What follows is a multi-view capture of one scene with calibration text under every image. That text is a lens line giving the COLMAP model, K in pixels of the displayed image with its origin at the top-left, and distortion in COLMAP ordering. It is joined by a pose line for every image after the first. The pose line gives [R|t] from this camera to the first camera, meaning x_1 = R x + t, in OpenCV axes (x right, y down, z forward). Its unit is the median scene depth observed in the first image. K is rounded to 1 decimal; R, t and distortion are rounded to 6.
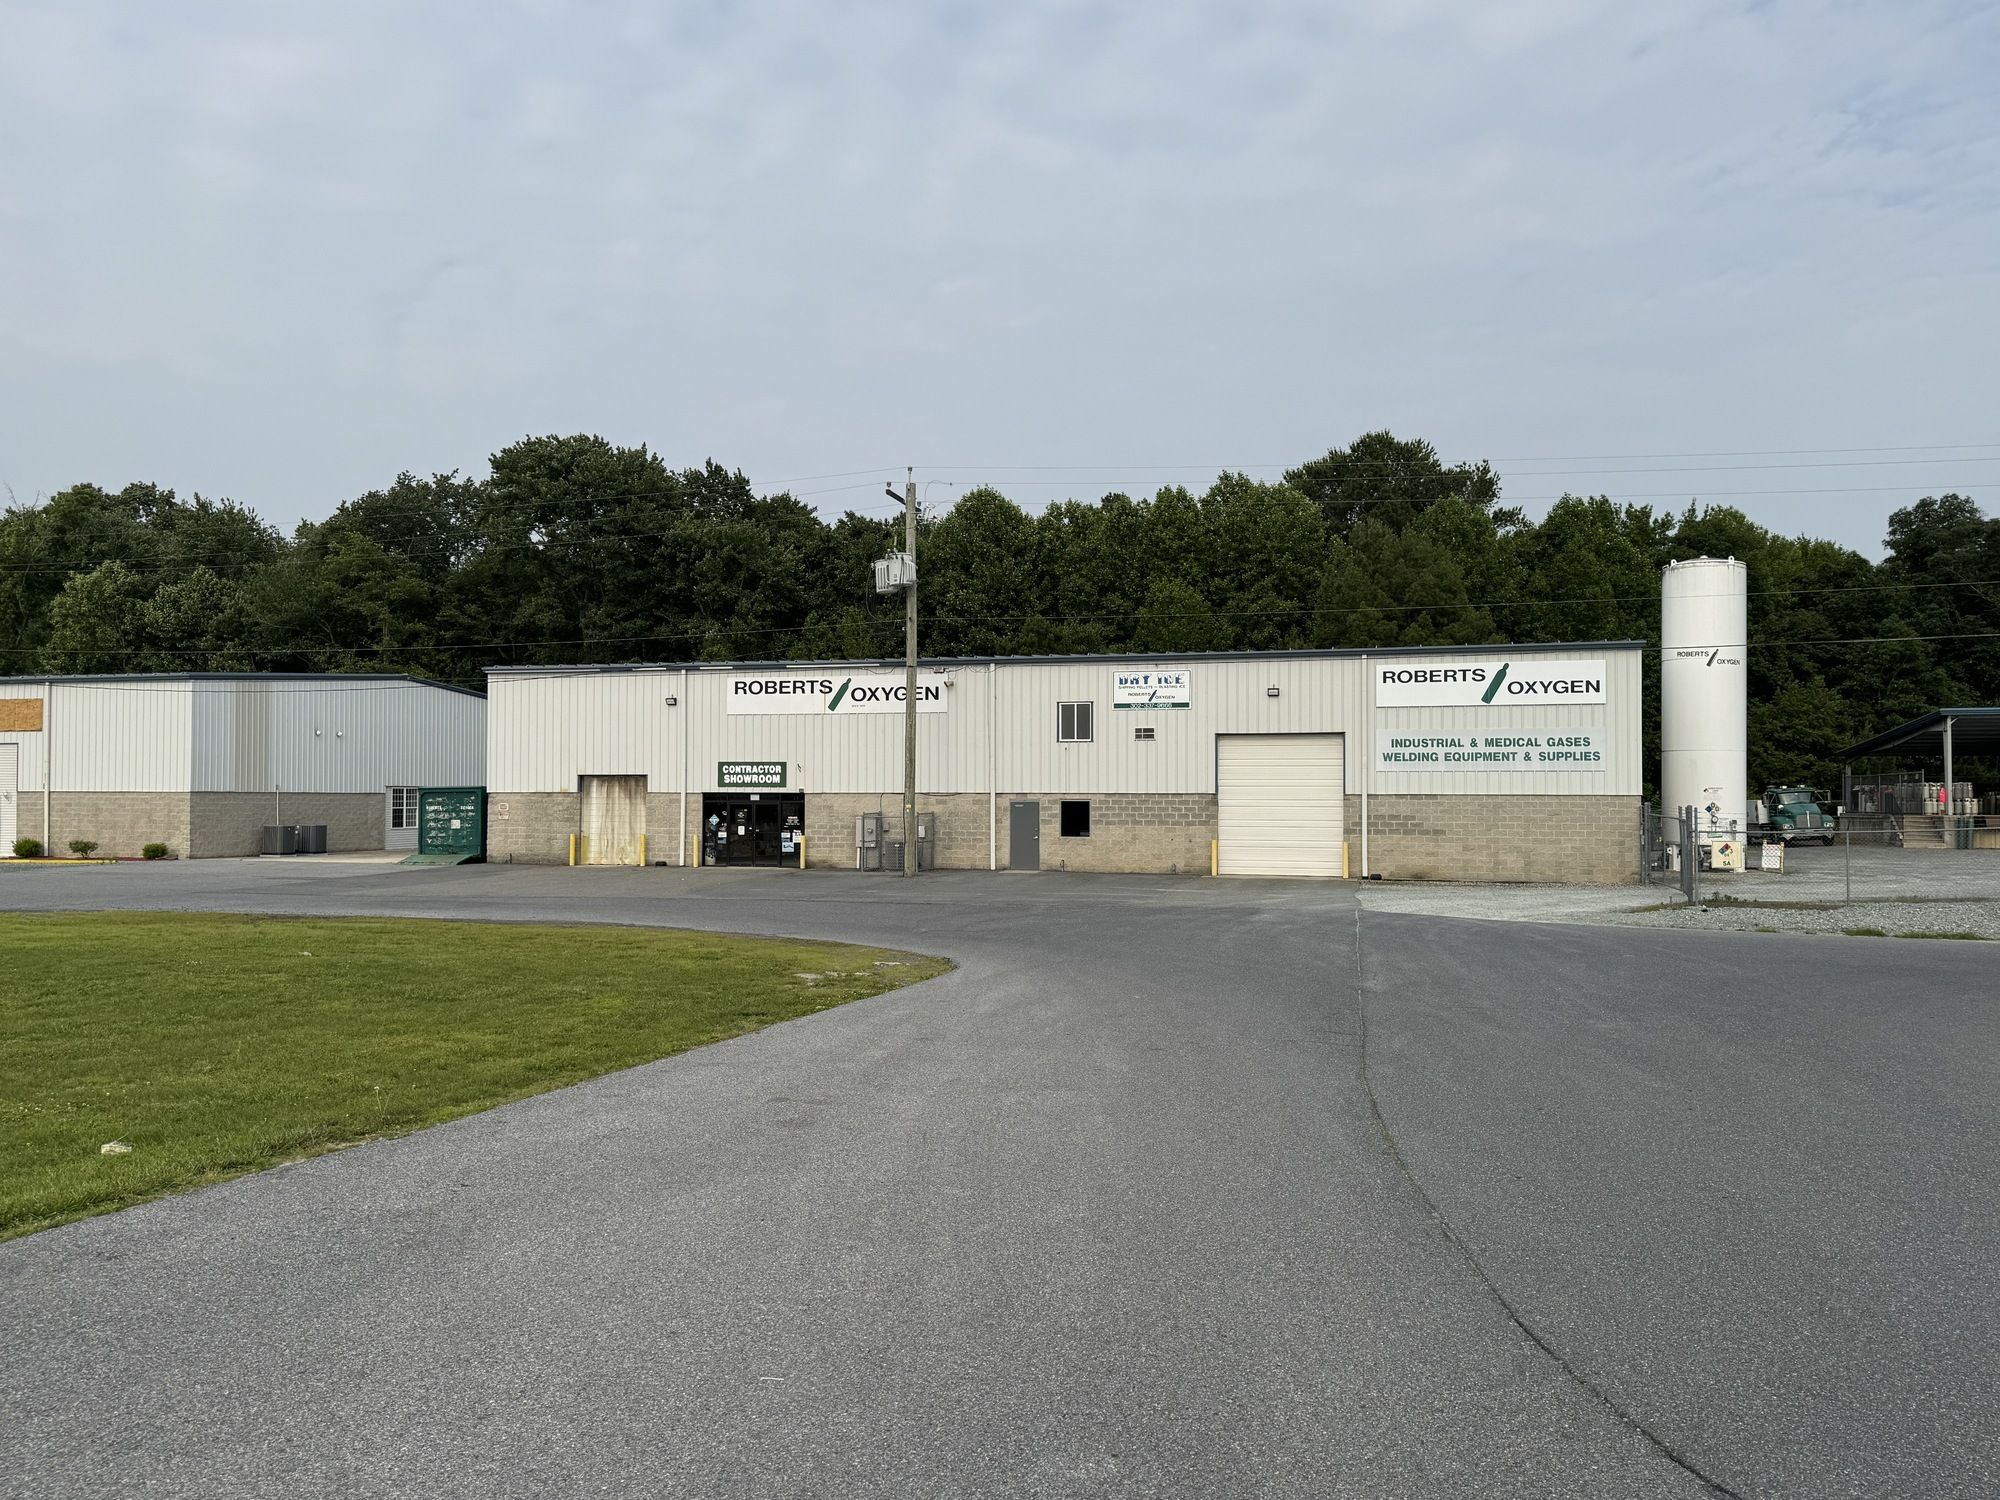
lens RADIAL K [[1525.7, 0, 1000.5], [0, 1525.7, 755.0], [0, 0, 1]] dist [0.013949, -0.004340]
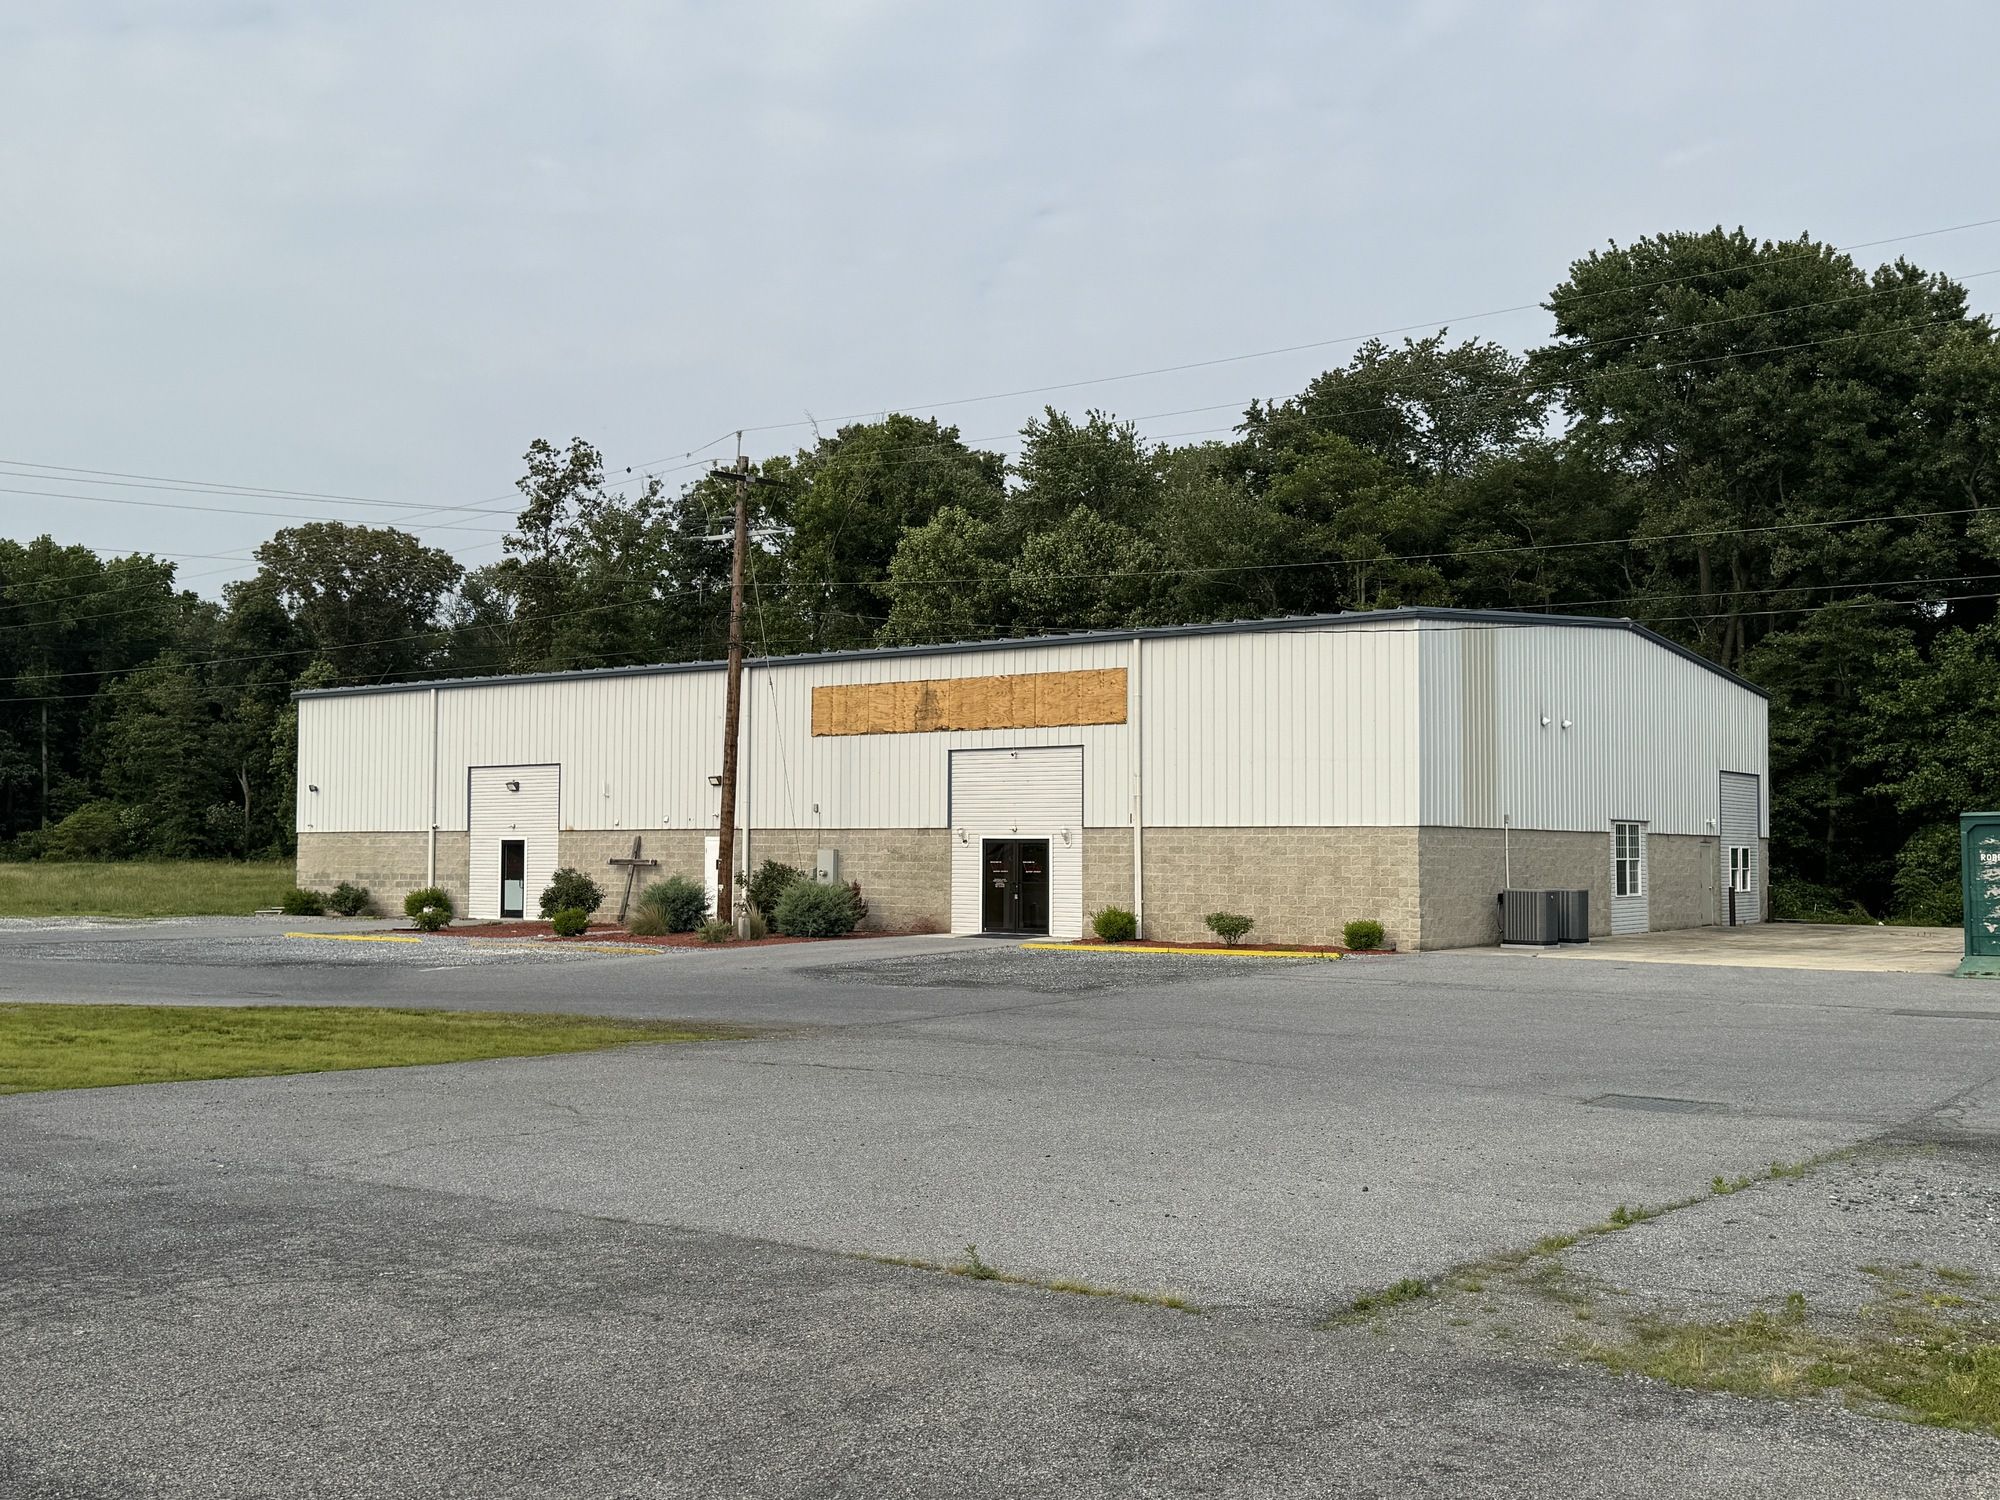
lens RADIAL K [[1939.2, 0, 999.5], [0, 1939.2, 751.9], [0, 0, 1]] dist [0.087517, 0.000000]
pose [[0.932281, -0.018838, -0.361244, -0.385905], [0.010786, 0.999647, -0.024292, 0.012096], [0.361574, 0.018751, 0.932155, 0.285648]]
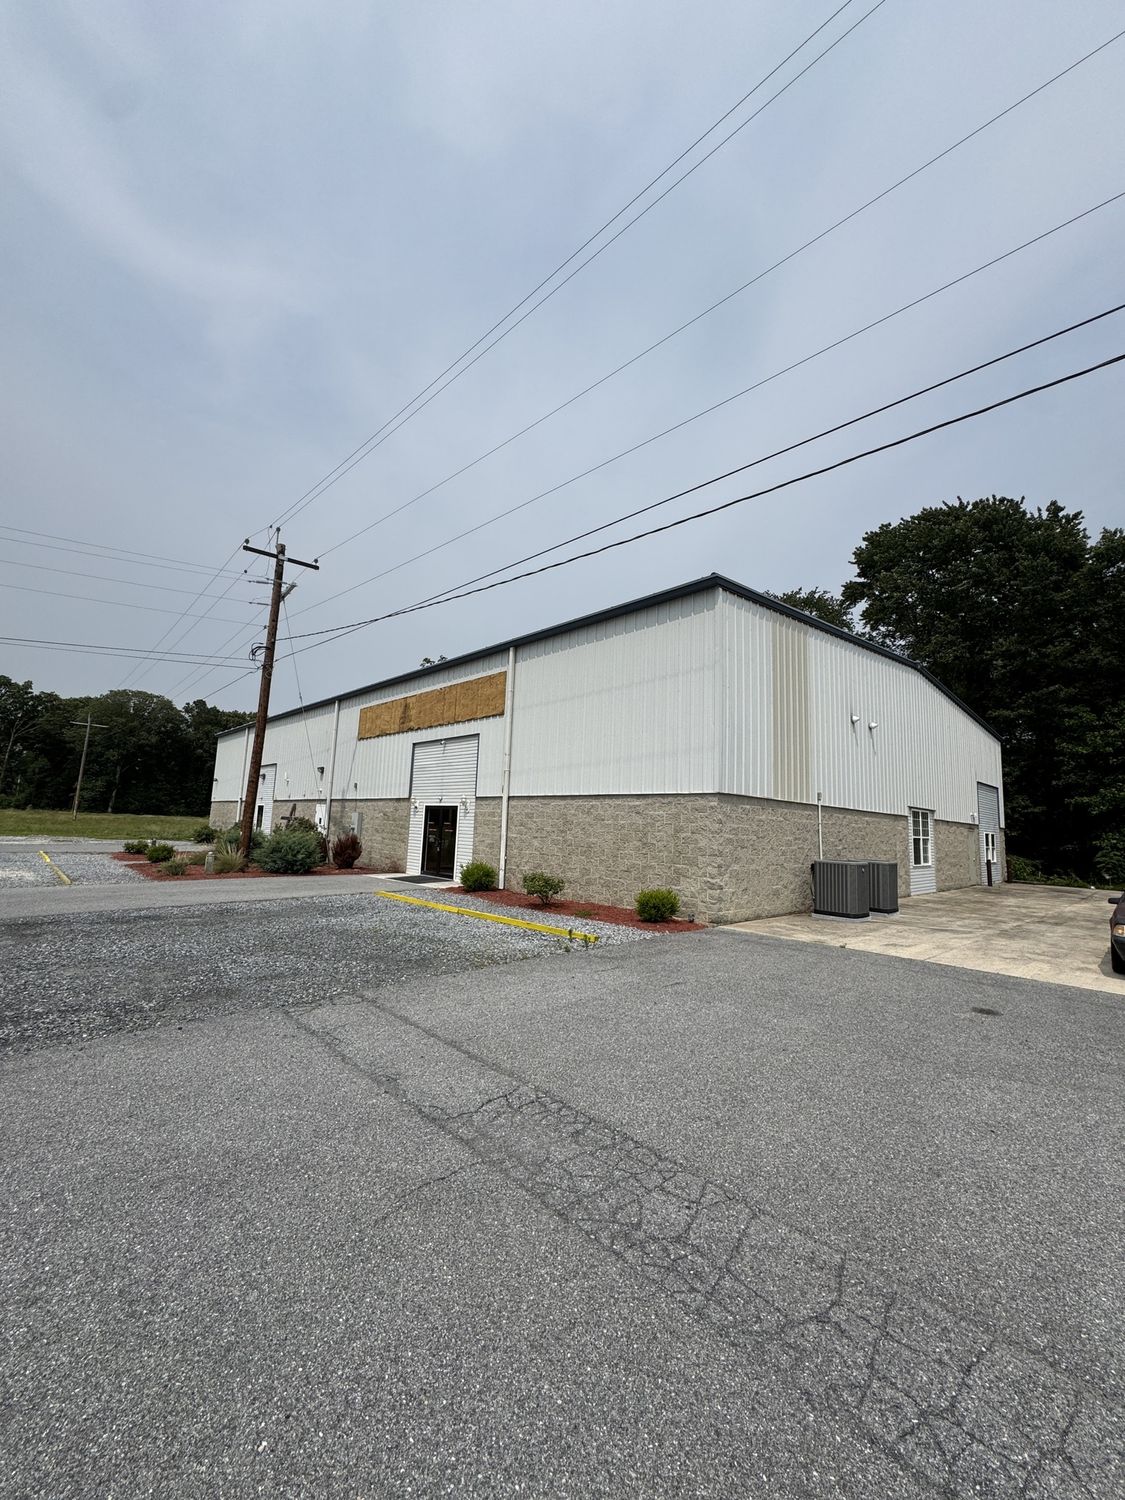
lens RADIAL K [[597.8, 0, 565.3], [0, 597.8, 747.7], [0, 0, 1]] dist [0.001282, -0.000176]
pose [[0.854071, -0.039632, -0.518644, -0.430512], [-0.019451, 0.993962, -0.107984, 0.029175], [0.519792, 0.102314, 0.848144, 0.736543]]
